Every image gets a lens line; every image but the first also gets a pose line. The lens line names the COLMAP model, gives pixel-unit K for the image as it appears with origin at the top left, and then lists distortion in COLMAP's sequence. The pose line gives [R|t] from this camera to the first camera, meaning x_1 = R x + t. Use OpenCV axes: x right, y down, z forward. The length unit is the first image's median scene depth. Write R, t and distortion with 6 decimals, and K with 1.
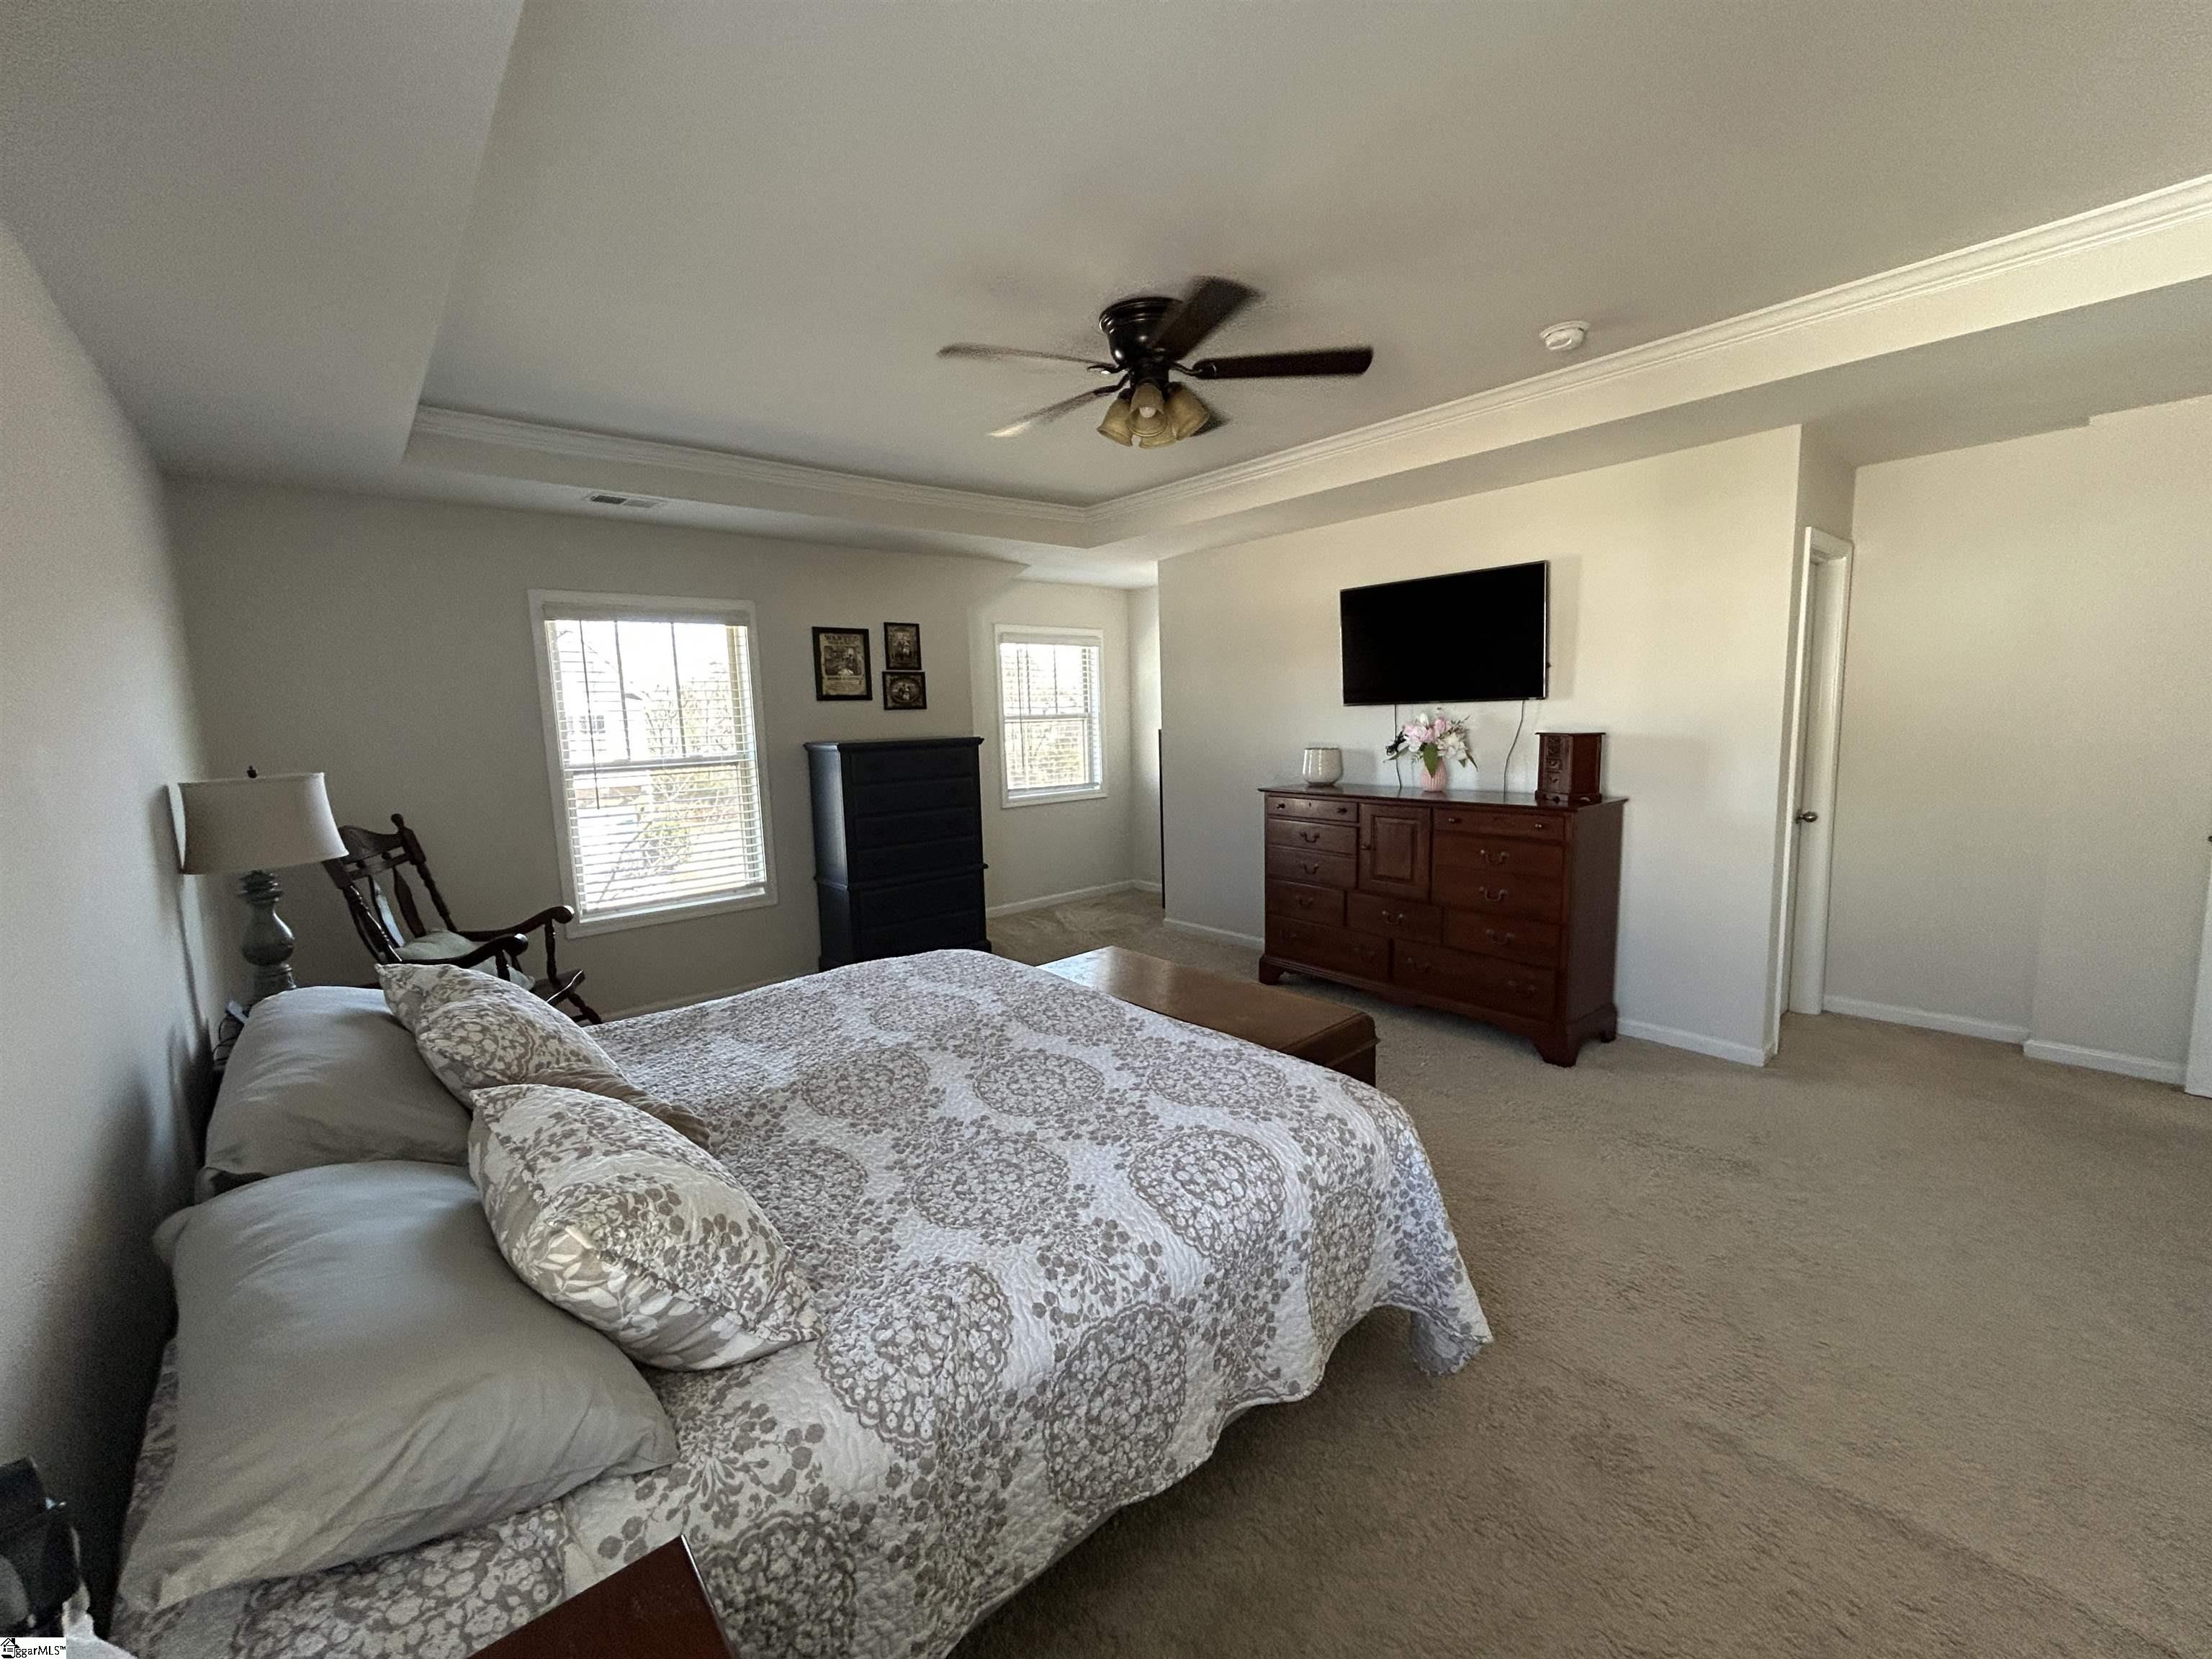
lens RADIAL K [[895.3, 0, 1104.0], [0, 895.3, 831.7], [0, 0, 1]] dist [-0.008395, -0.000237]
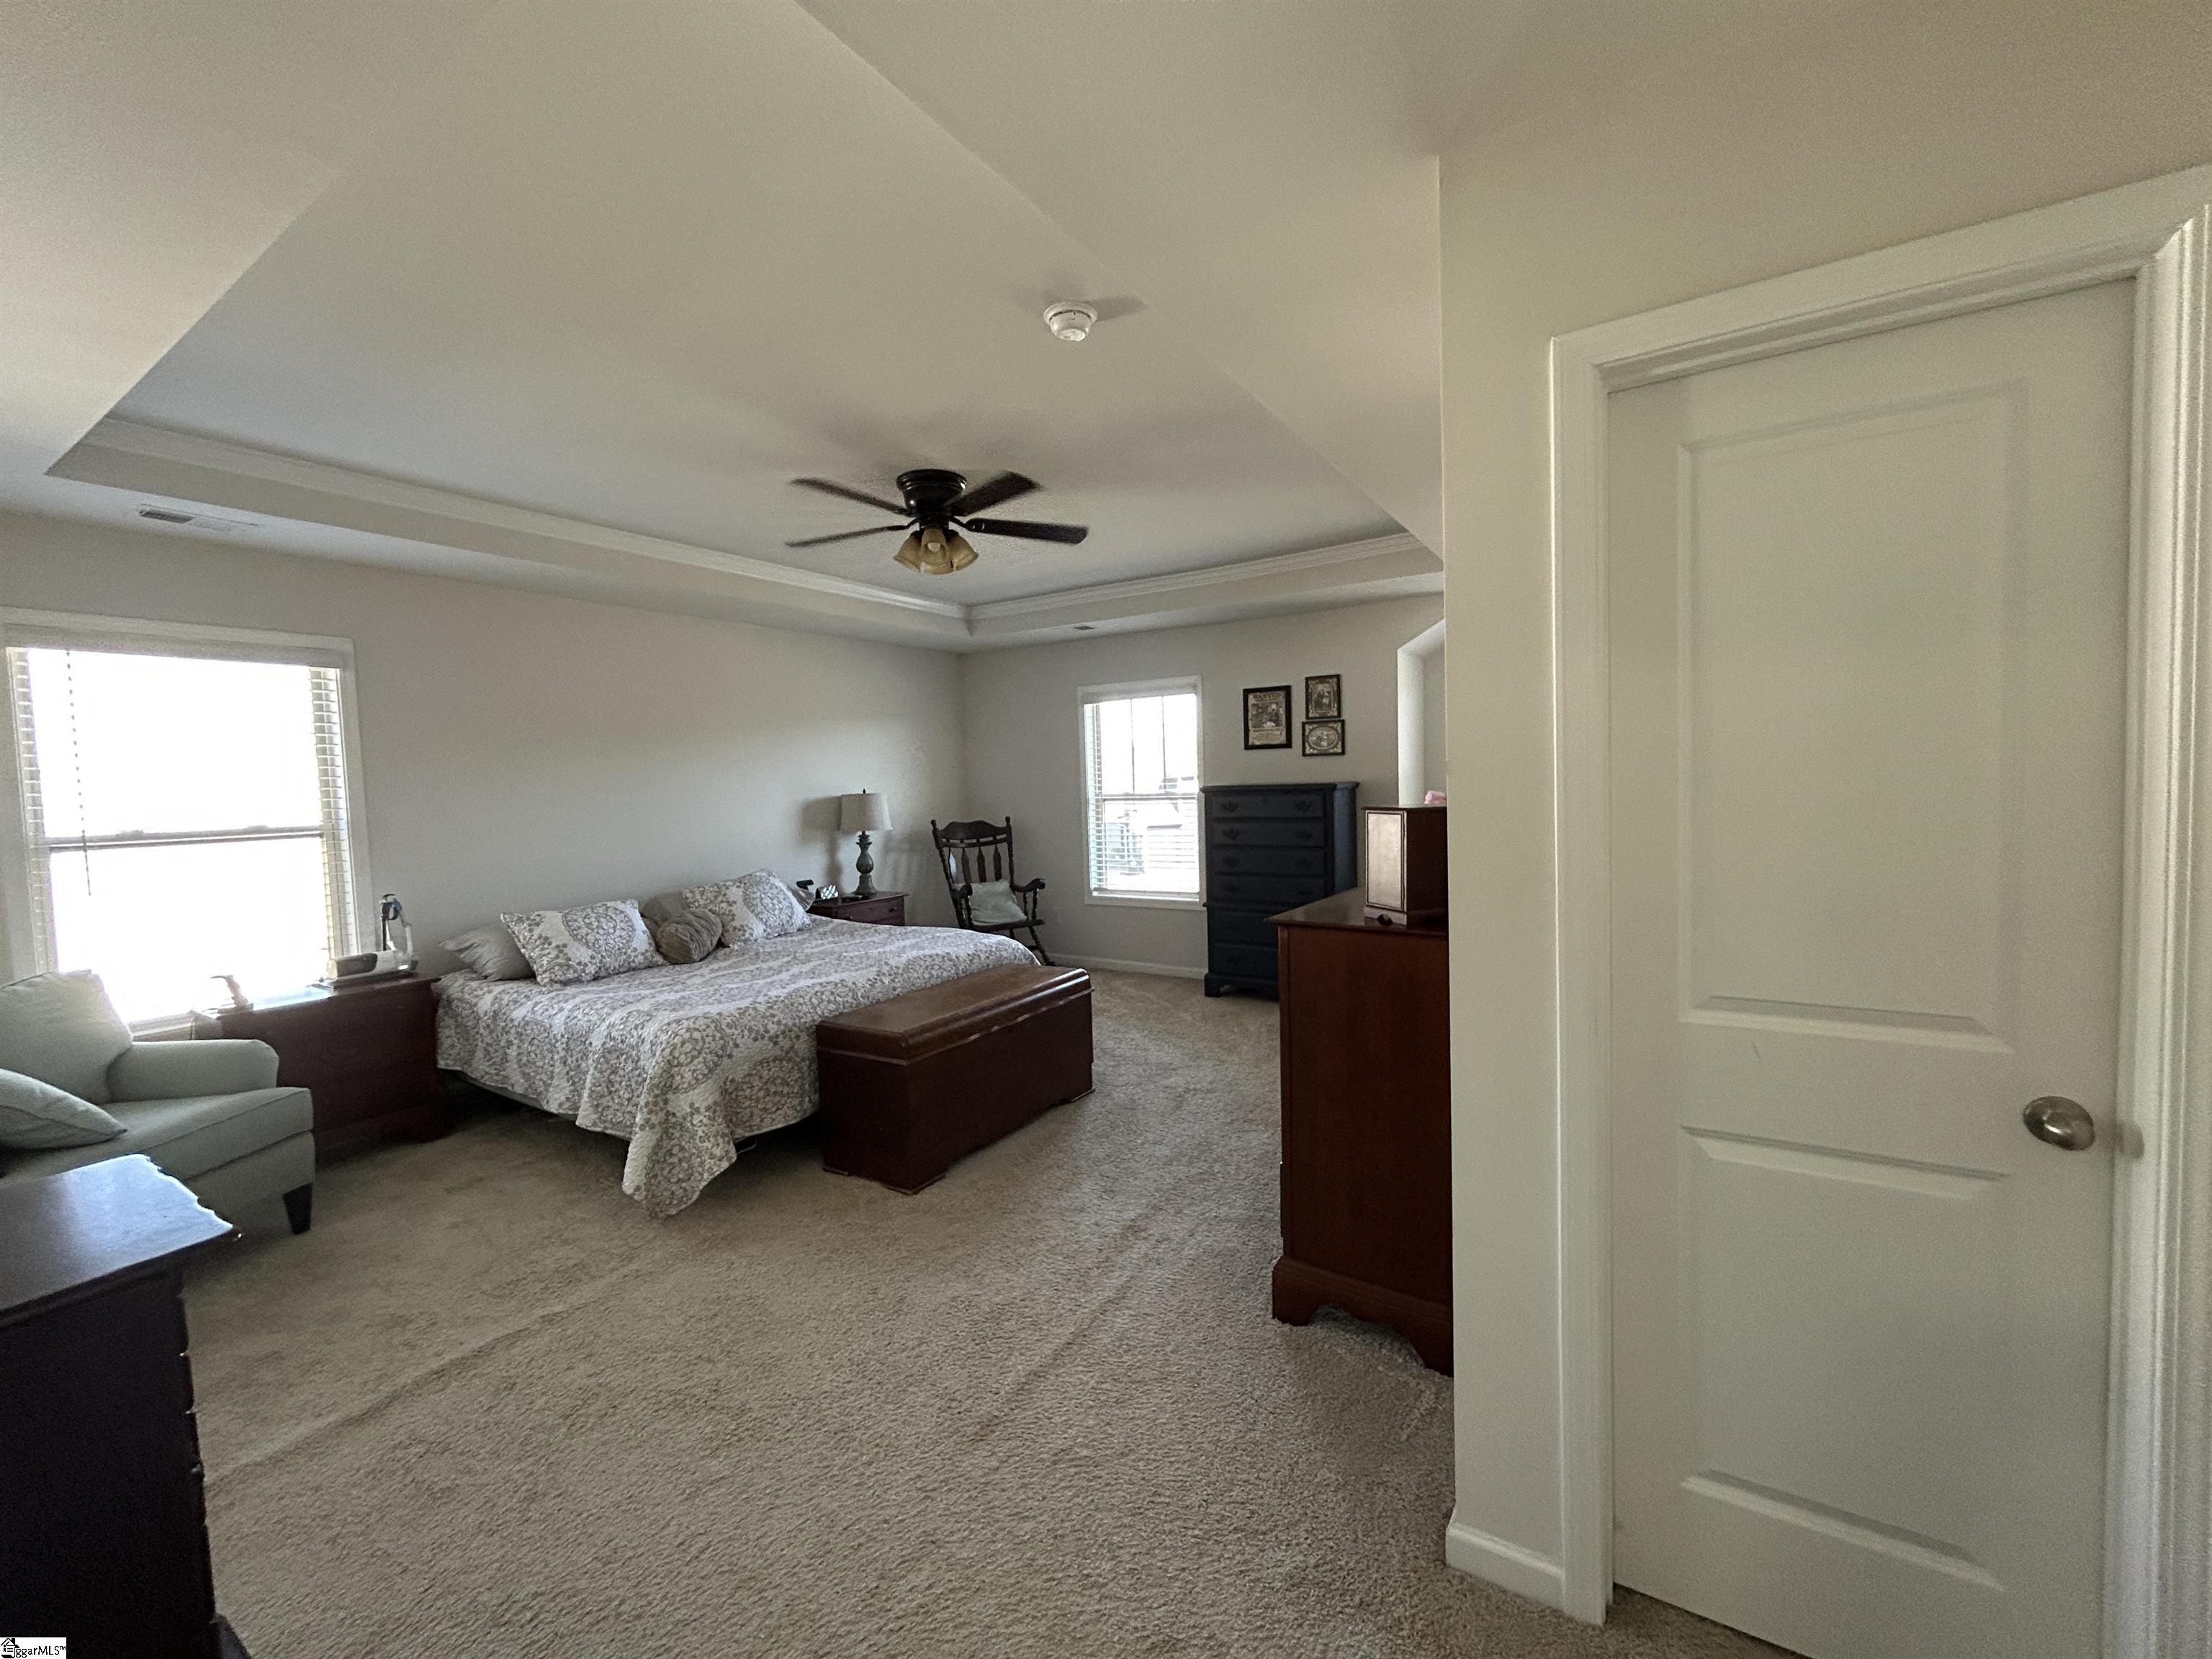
lens RADIAL K [[895.3, 0, 1103.5], [0, 895.3, 818.5], [0, 0, 1]] dist [-0.008395, -0.000237]
pose [[0.291863, 0.066470, -0.954148, 0.772683], [-0.107336, 0.993557, 0.036383, -0.077442], [0.950418, 0.091795, 0.297117, 0.467663]]
